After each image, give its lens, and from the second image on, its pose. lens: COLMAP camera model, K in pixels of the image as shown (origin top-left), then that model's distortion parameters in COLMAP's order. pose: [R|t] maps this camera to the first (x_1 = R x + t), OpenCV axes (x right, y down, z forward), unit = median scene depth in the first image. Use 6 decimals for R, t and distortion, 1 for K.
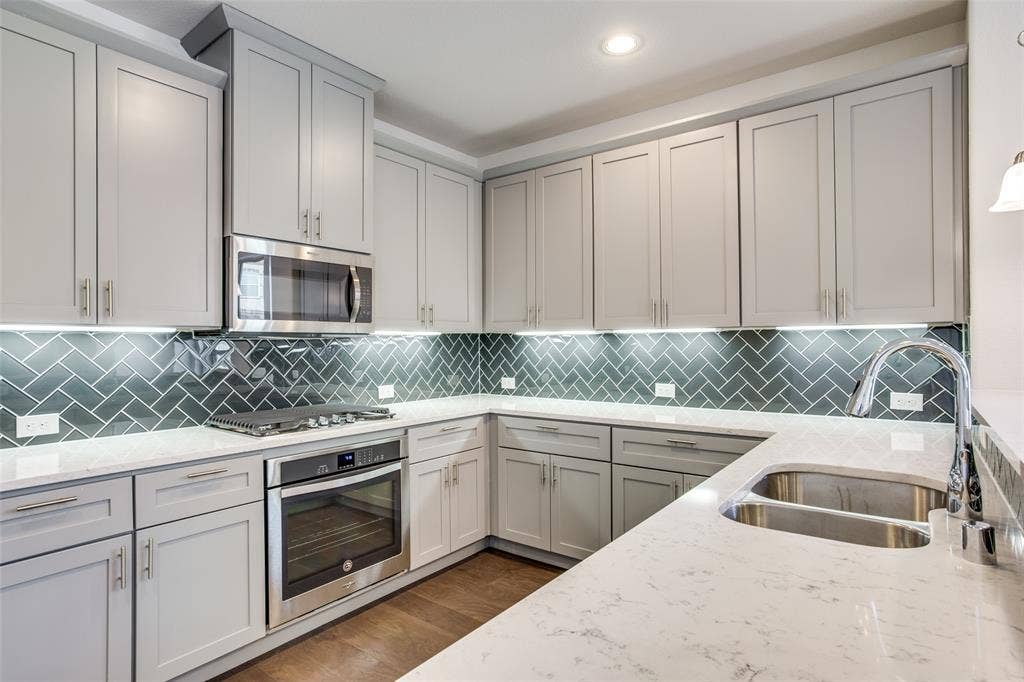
lens RADIAL K [[537.1, 0, 512.0], [0, 537.1, 341.0], [0, 0, 1]] dist [-0.001836, 0.001117]
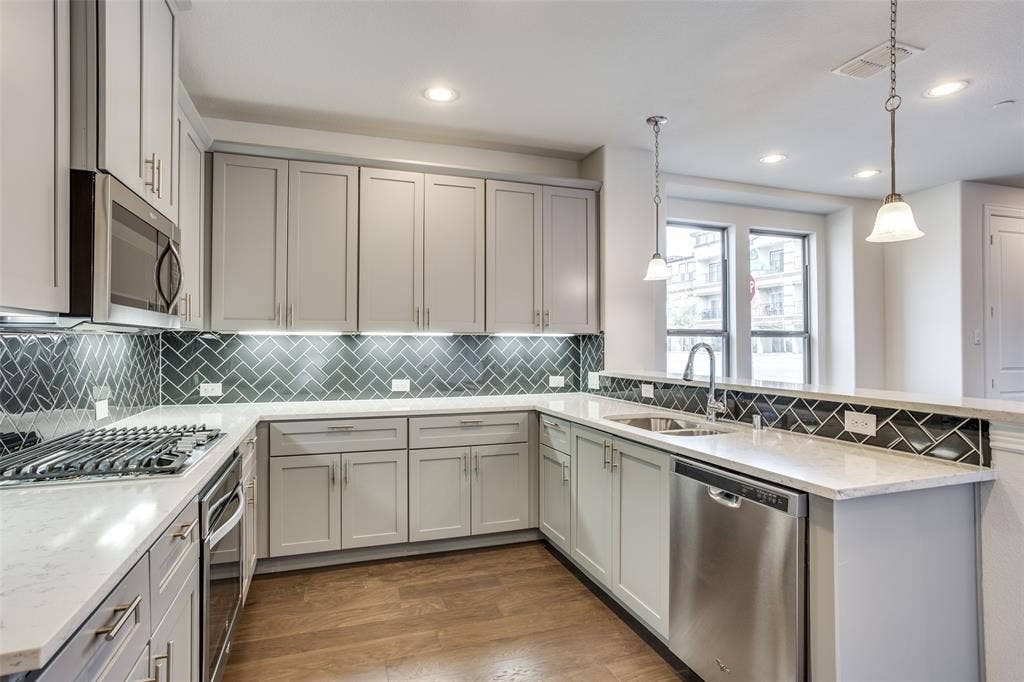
lens RADIAL K [[522.3, 0, 490.3], [0, 522.3, 341.7], [0, 0, 1]] dist [-0.022674, 0.011111]
pose [[0.578486, 0.010854, 0.815620, -0.577302], [-0.009491, 0.999933, -0.006575, 0.003695], [-0.815637, -0.003937, 0.578550, 0.209404]]
